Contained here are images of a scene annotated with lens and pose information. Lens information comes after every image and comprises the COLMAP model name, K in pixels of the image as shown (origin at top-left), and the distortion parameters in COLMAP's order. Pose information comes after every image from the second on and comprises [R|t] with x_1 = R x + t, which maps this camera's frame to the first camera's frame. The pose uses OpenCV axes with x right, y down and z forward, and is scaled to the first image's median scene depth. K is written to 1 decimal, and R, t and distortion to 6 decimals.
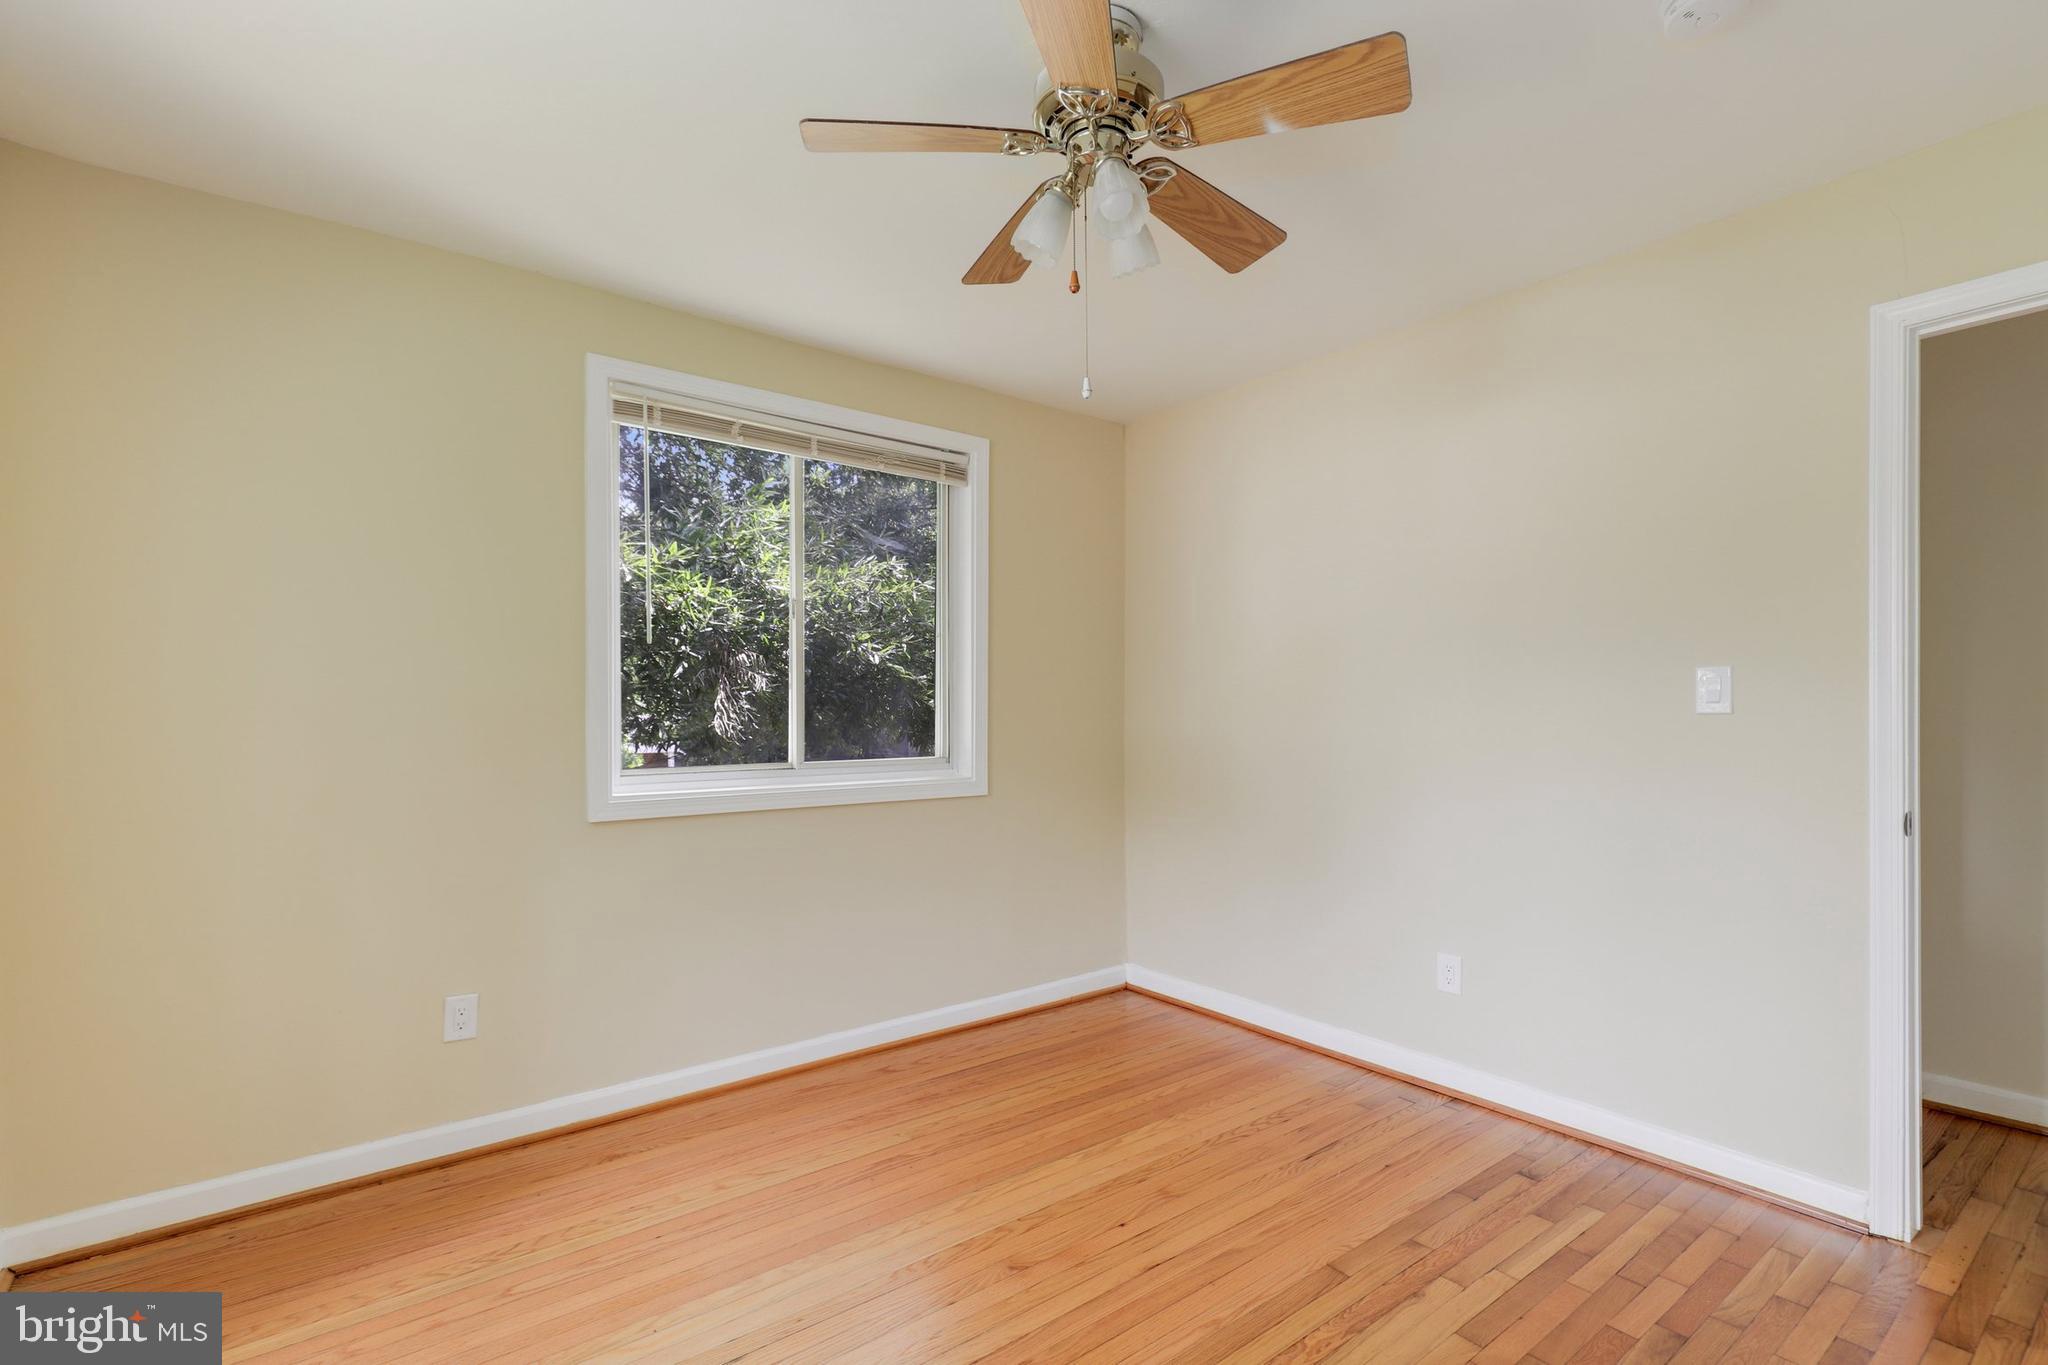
lens RADIAL K [[934.6, 0, 1033.6], [0, 934.6, 708.0], [0, 0, 1]] dist [0.002178, -0.000817]
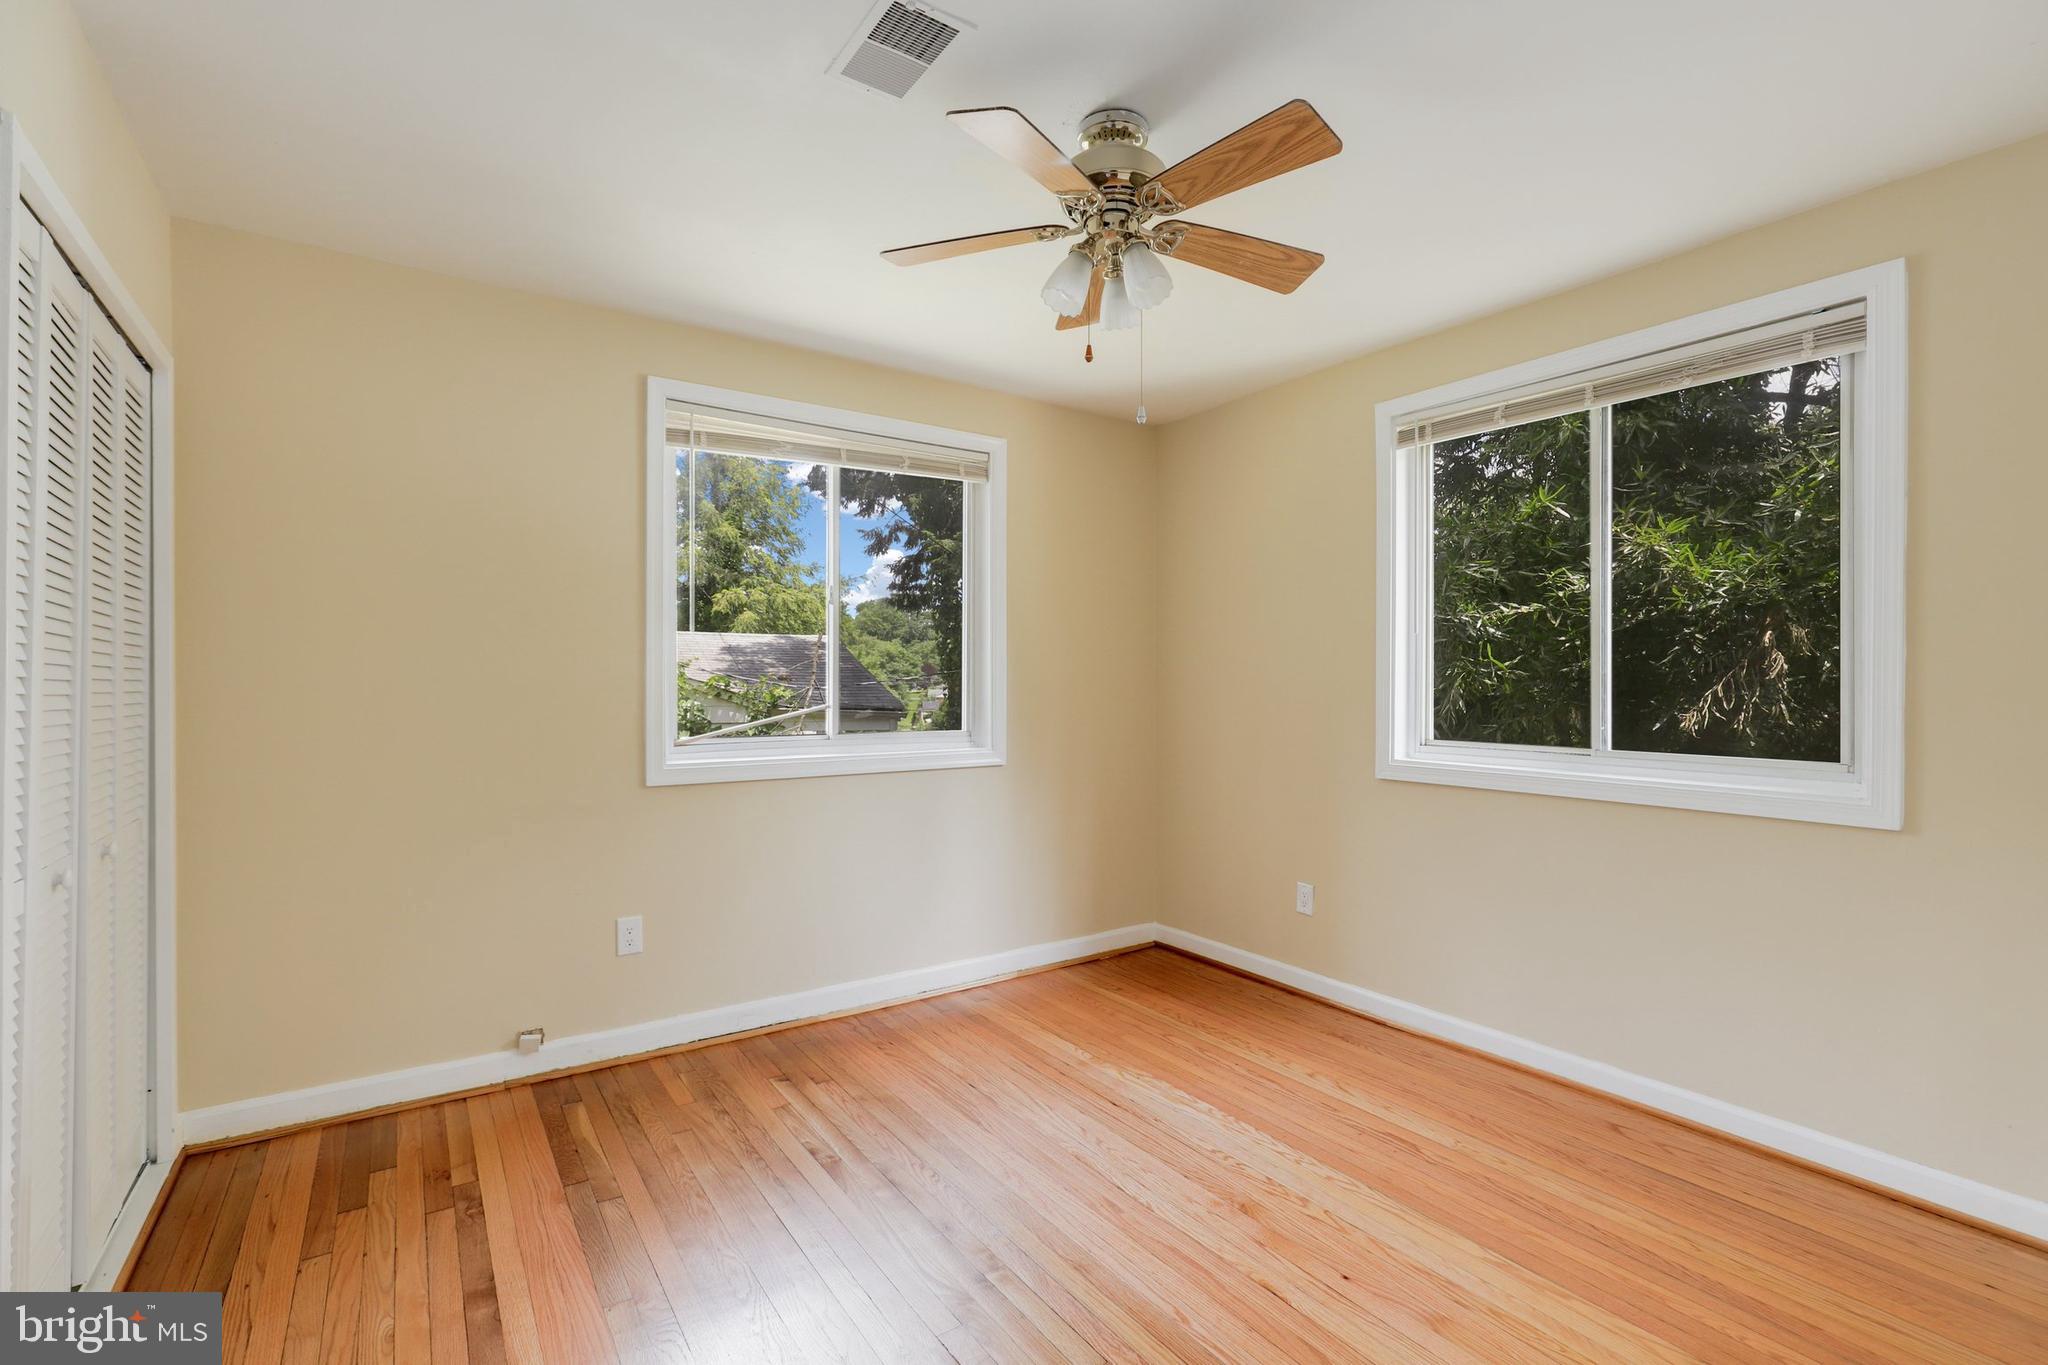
lens RADIAL K [[934.6, 0, 1030.1], [0, 934.6, 686.7], [0, 0, 1]] dist [0.002178, -0.000817]
pose [[-0.060469, 0.006749, -0.998147, 0.866893], [-0.002311, 0.999974, 0.006902, -0.009113], [0.998167, 0.002724, -0.060452, 0.659858]]
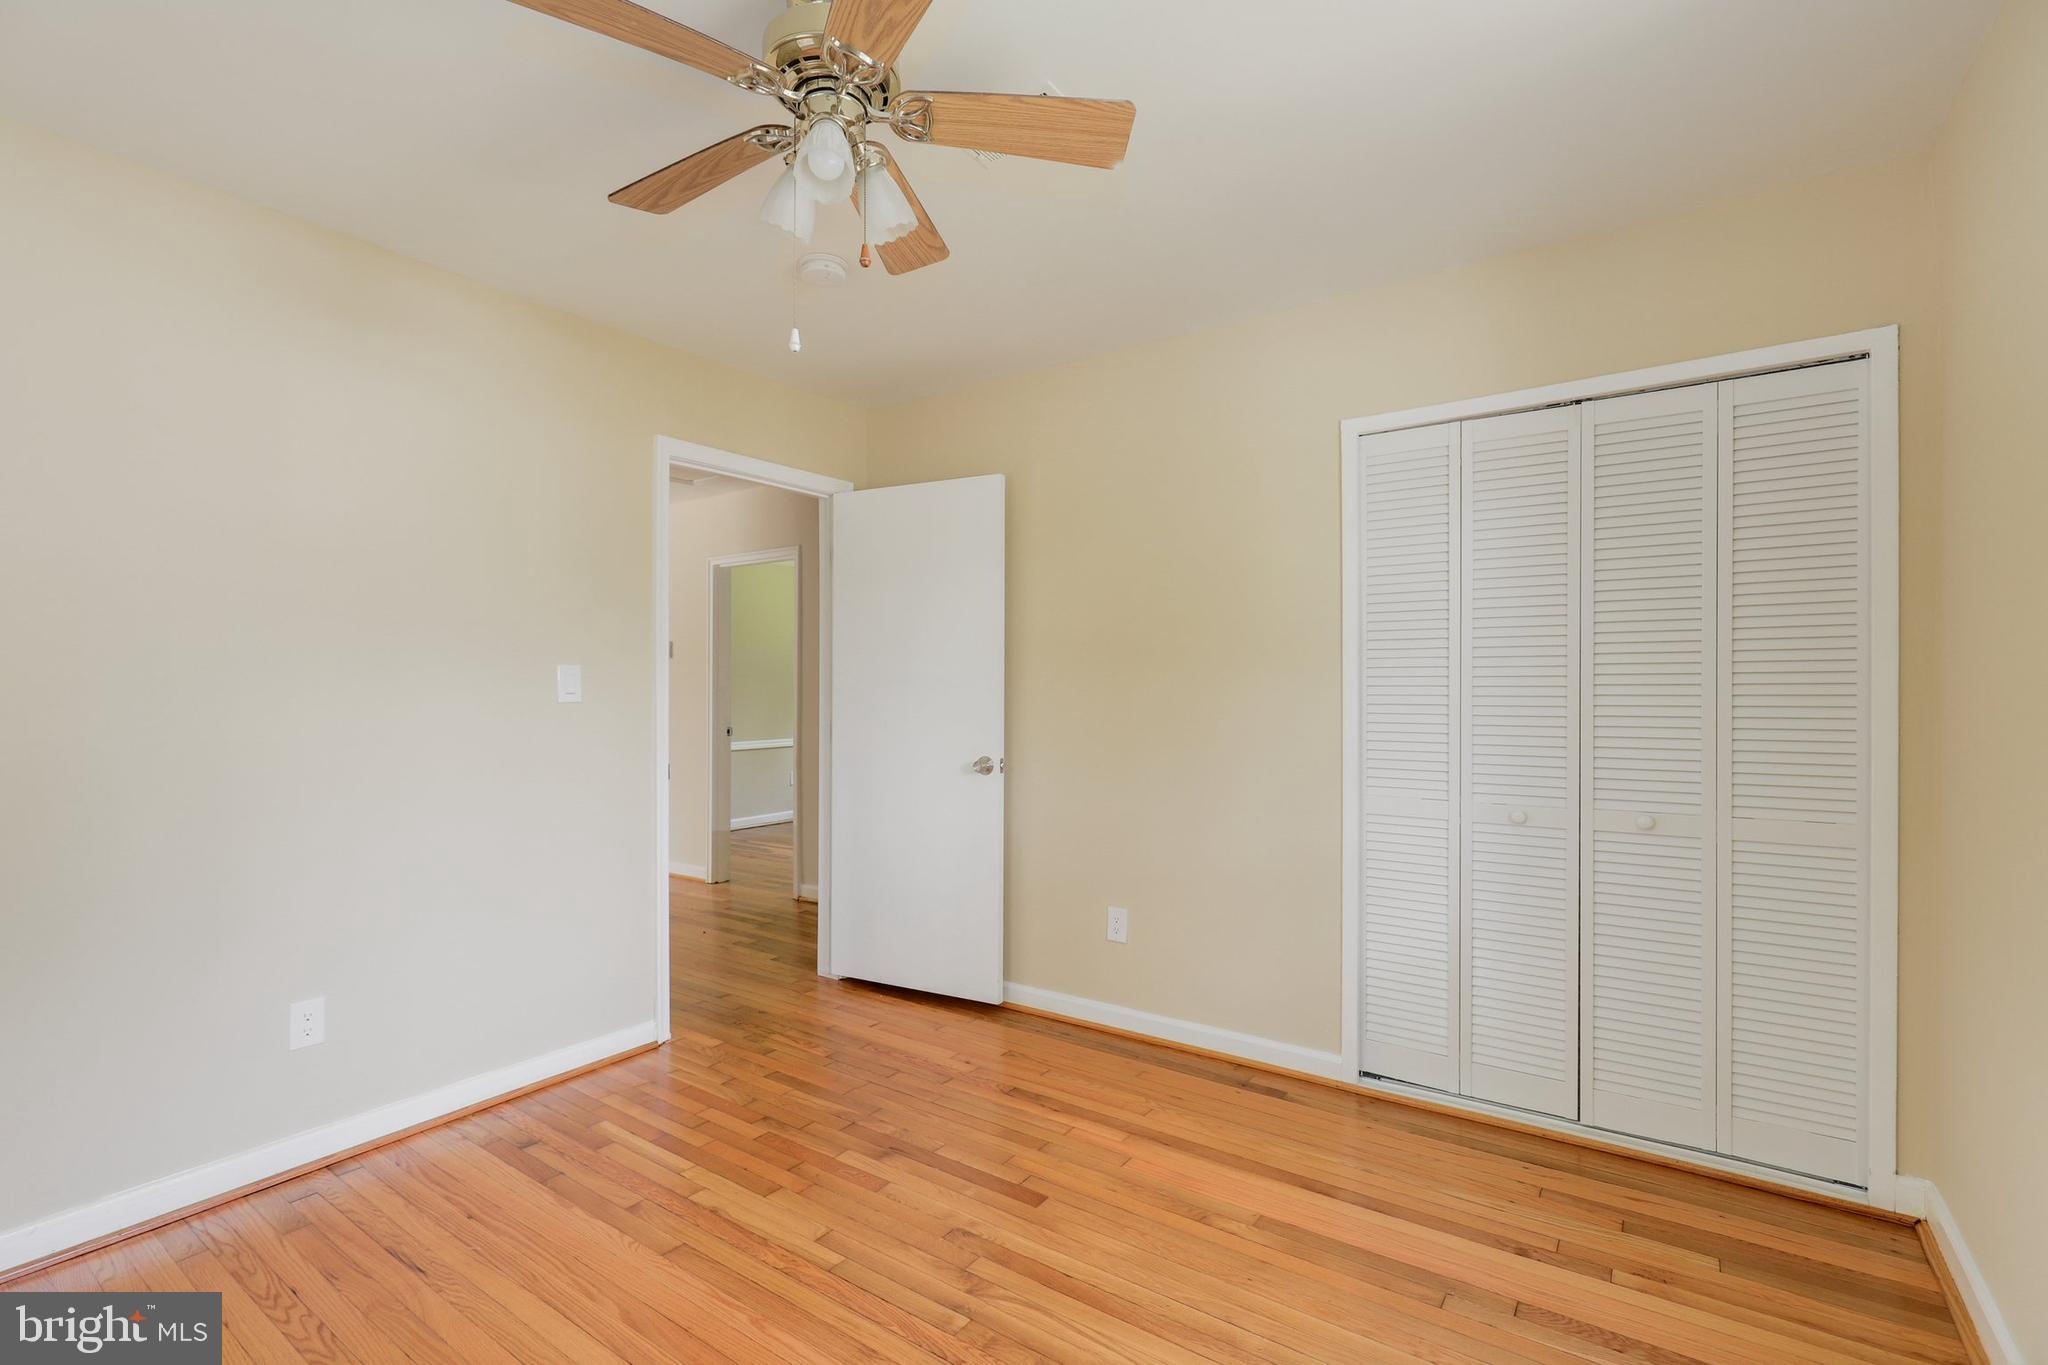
lens RADIAL K [[934.6, 0, 1014.2], [0, 934.6, 689.2], [0, 0, 1]] dist [0.002178, -0.000817]
pose [[-0.287772, 0.004951, 0.957686, -0.611701], [0.007124, 0.999970, -0.003029, -0.002966], [-0.957672, 0.005951, -0.287799, 0.750038]]
